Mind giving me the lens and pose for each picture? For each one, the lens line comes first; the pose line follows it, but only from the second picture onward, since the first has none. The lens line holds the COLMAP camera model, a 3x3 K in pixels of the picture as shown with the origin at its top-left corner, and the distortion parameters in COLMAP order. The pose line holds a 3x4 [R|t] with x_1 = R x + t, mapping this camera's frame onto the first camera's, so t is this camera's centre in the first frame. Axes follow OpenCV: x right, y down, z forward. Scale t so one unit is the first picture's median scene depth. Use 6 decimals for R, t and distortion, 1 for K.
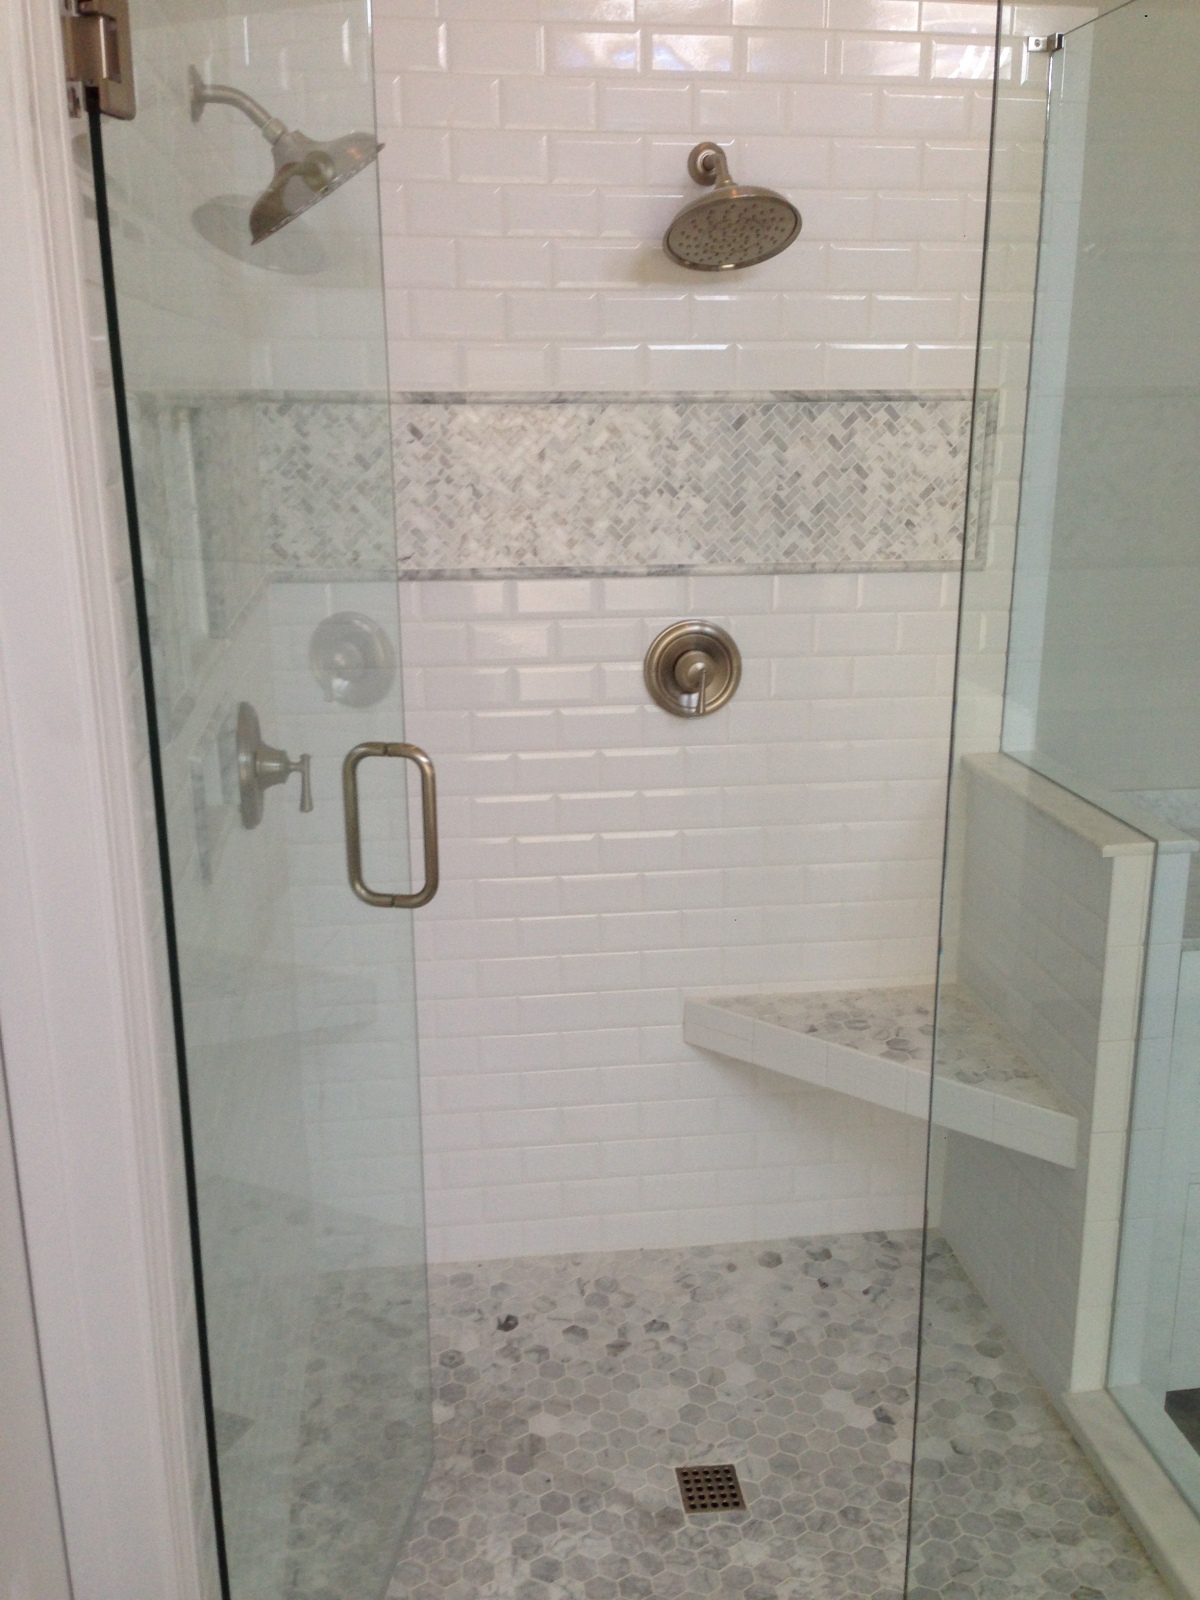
lens RADIAL K [[1474.9, 0, 604.0], [0, 1474.9, 791.1], [0, 0, 1]] dist [0.089489, -0.121432]
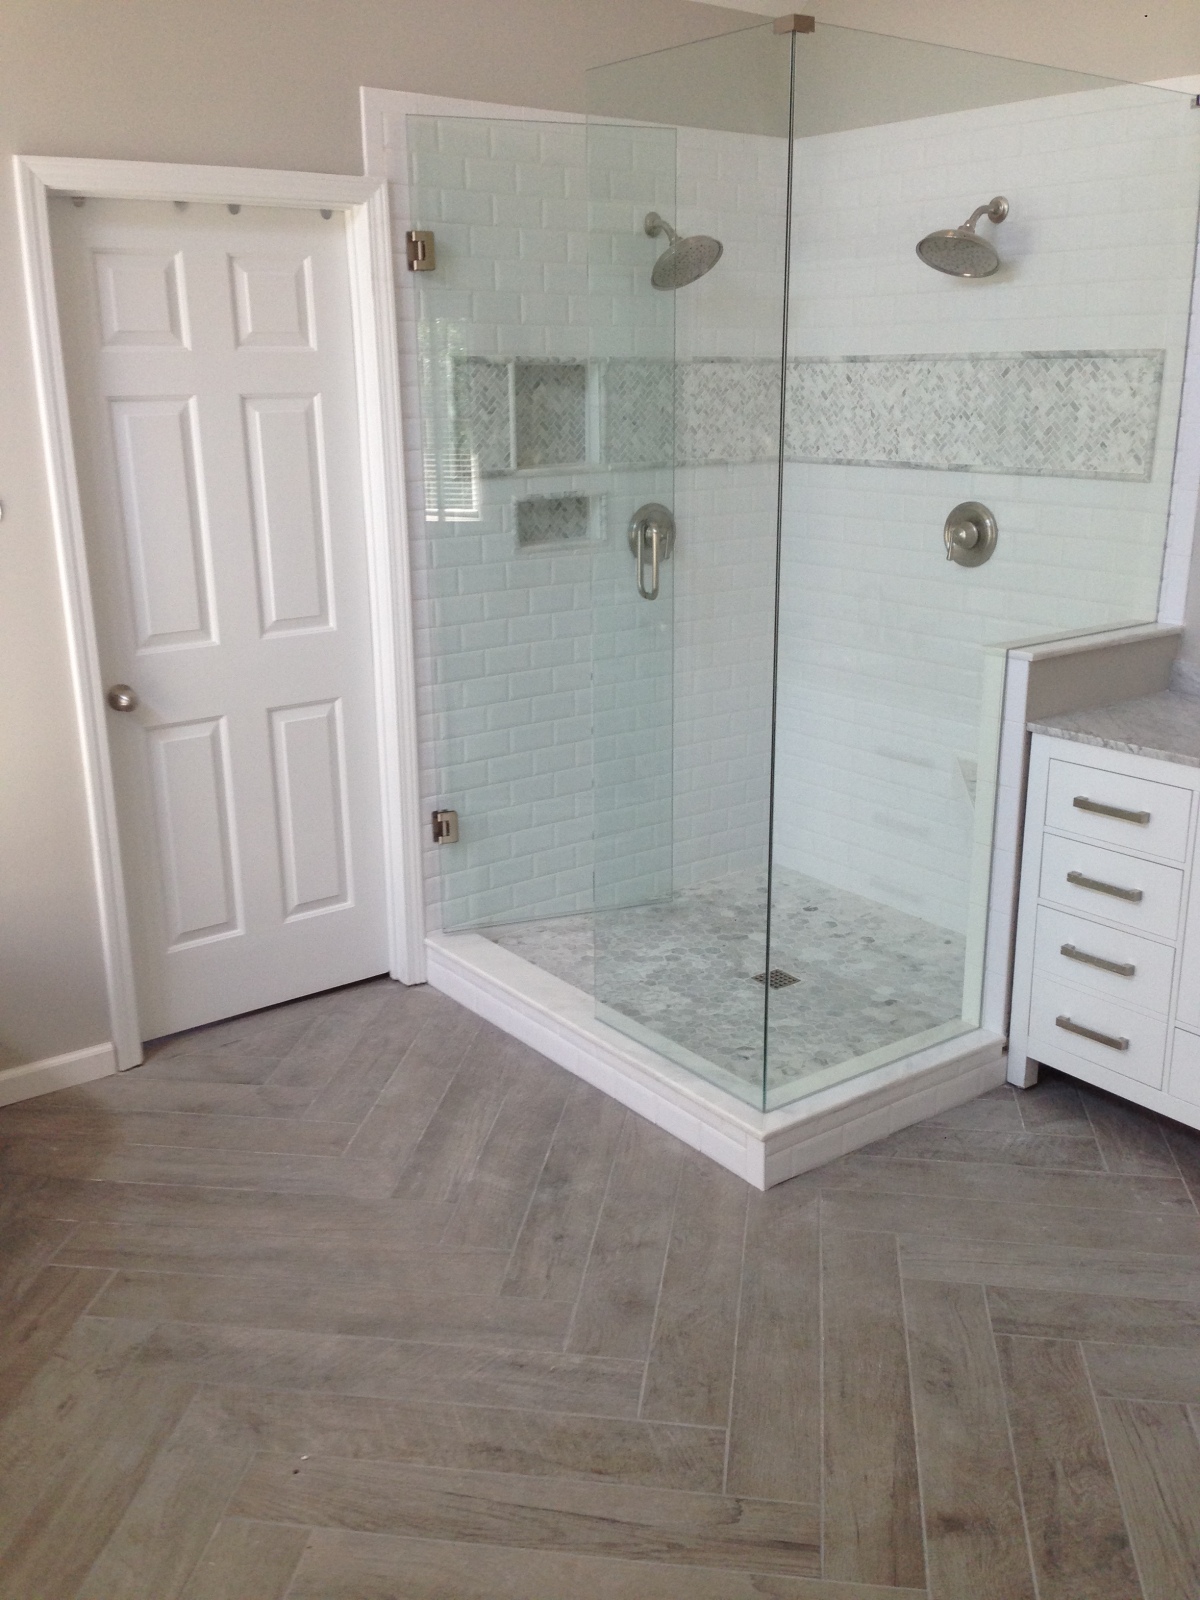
lens RADIAL K [[1474.9, 0, 604.0], [0, 1474.9, 791.1], [0, 0, 1]] dist [0.089489, -0.121432]
pose [[0.501631, 0.234890, -0.832582, 1.262301], [-0.218522, 0.965626, 0.140764, 0.043167], [0.837027, 0.111326, 0.535716, -0.125788]]
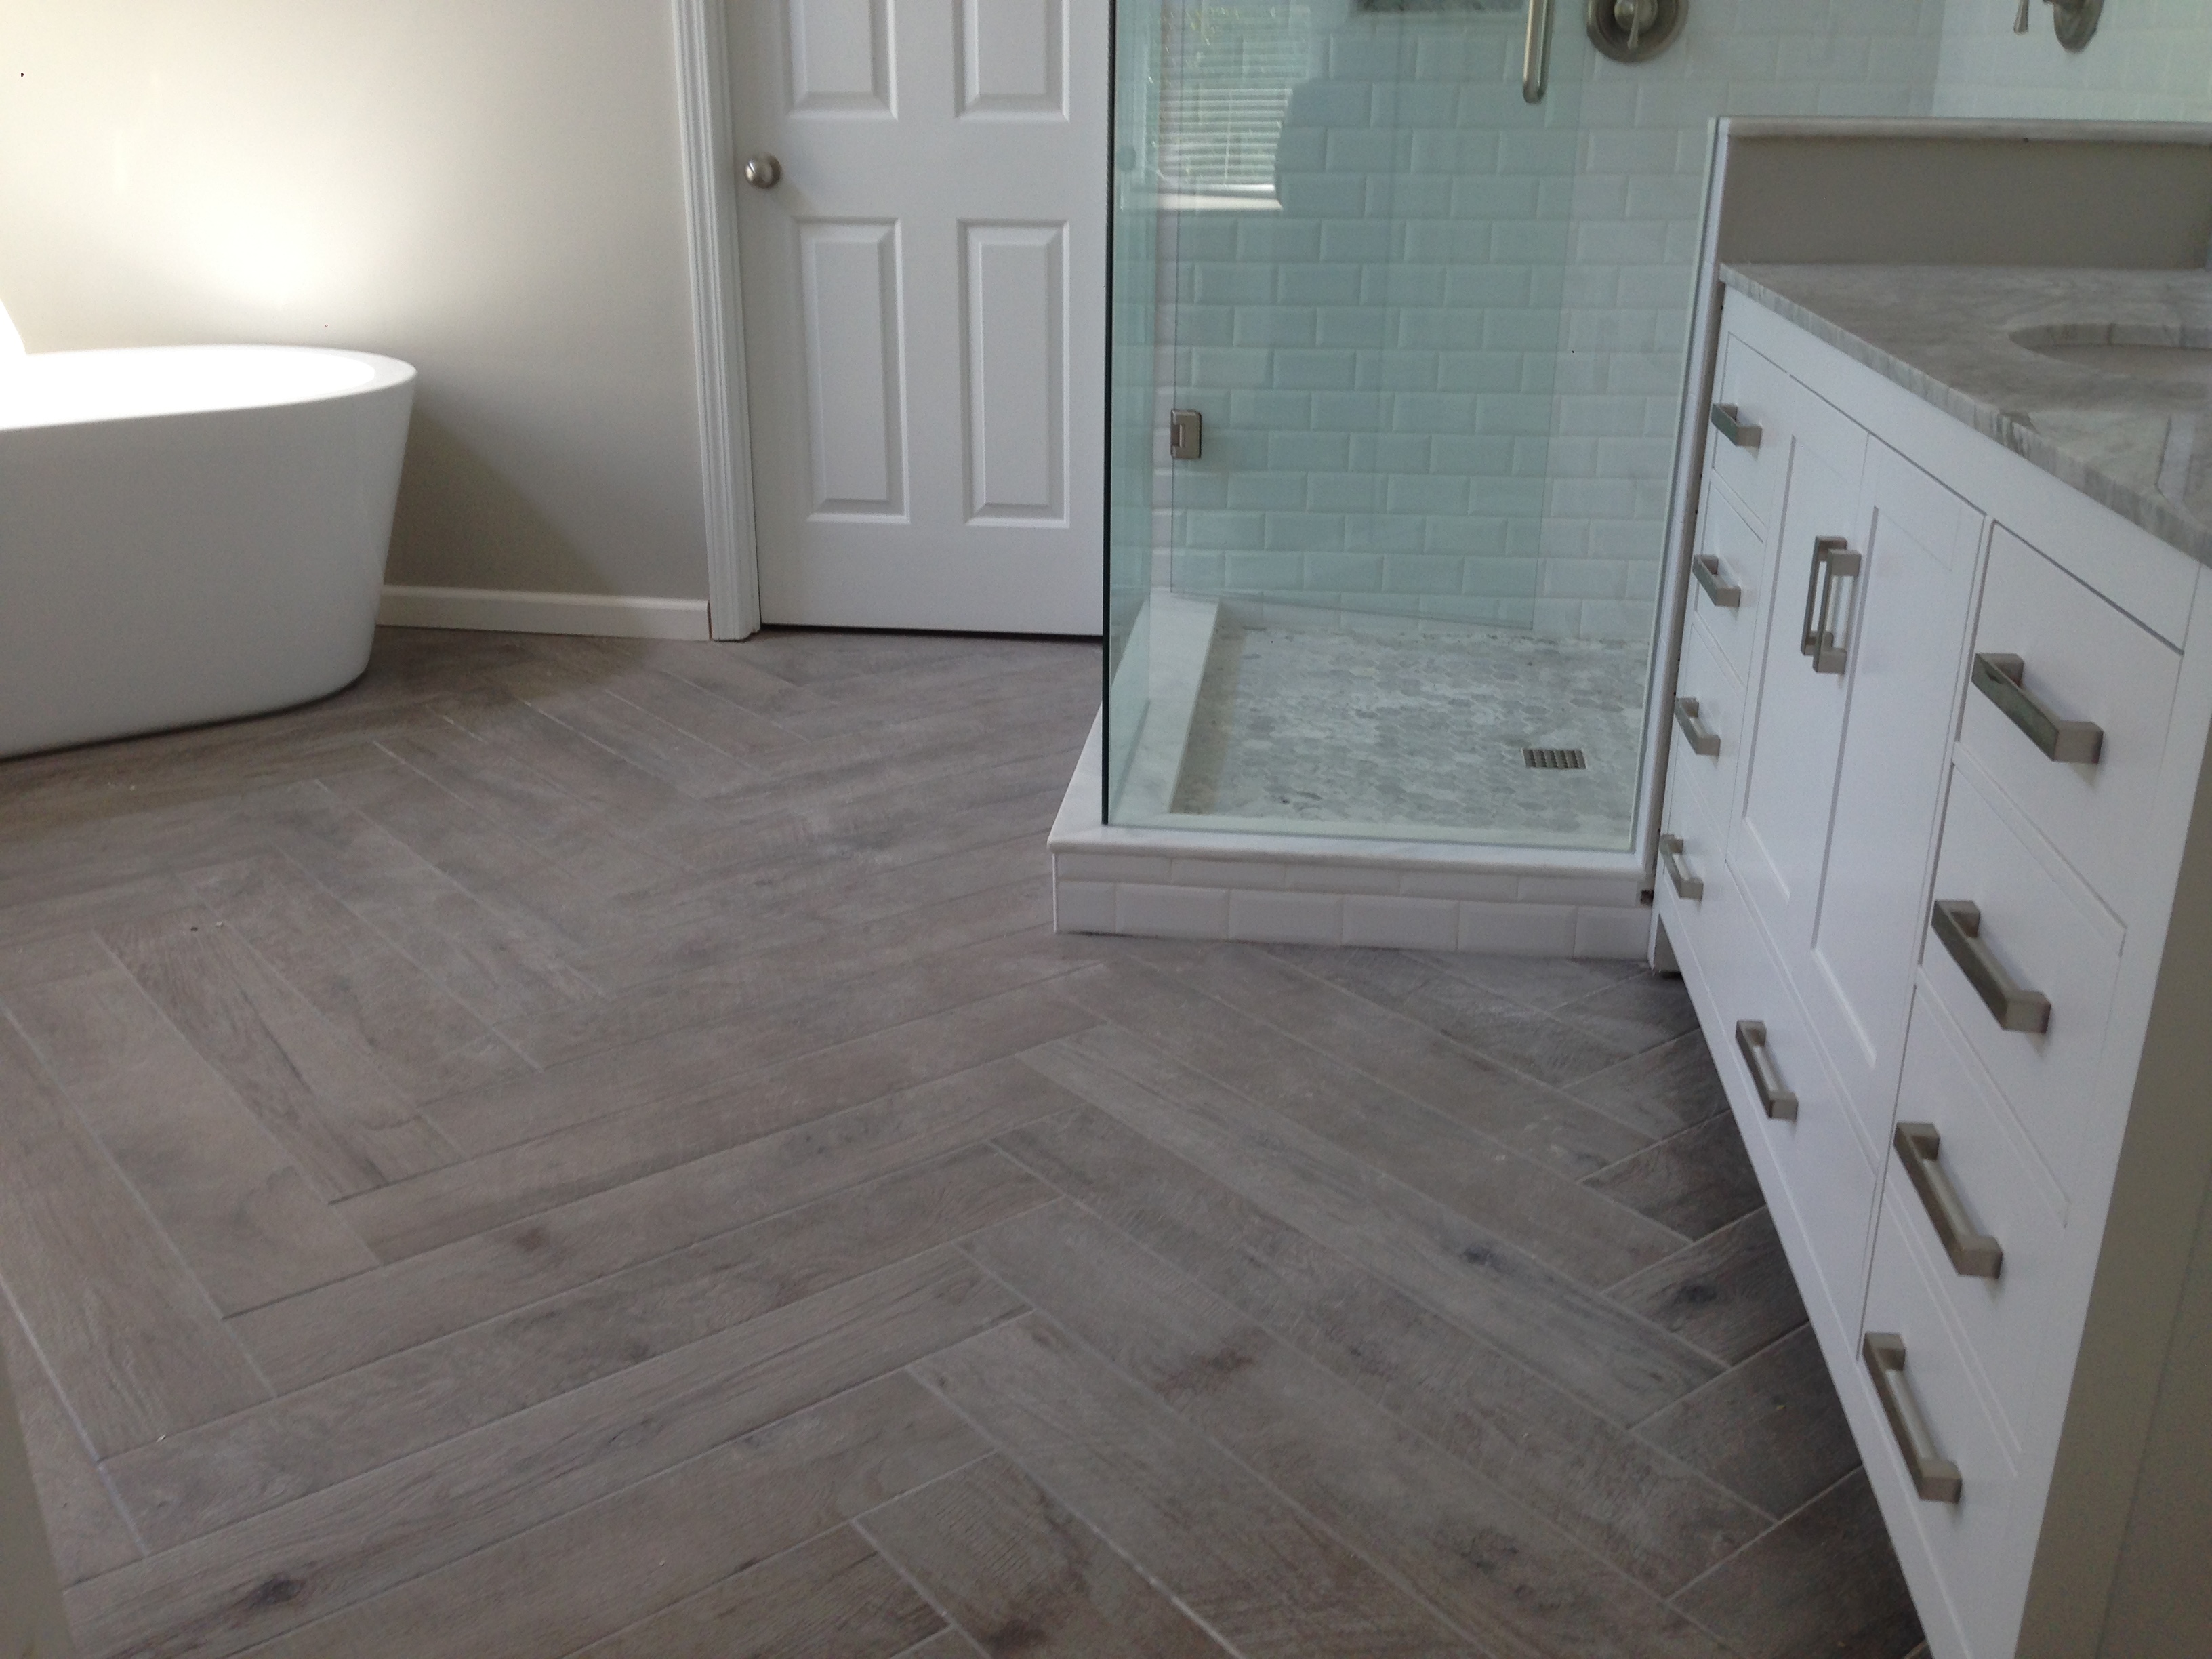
lens RADIAL K [[2039.0, 0, 1131.5], [0, 2039.0, 834.3], [0, 0, 1]] dist [0.089489, -0.121432]
pose [[-0.231662, 0.337780, -0.912271, 1.366762], [-0.256838, 0.883269, 0.392263, 0.015832], [0.938279, 0.325178, -0.117866, 0.828044]]
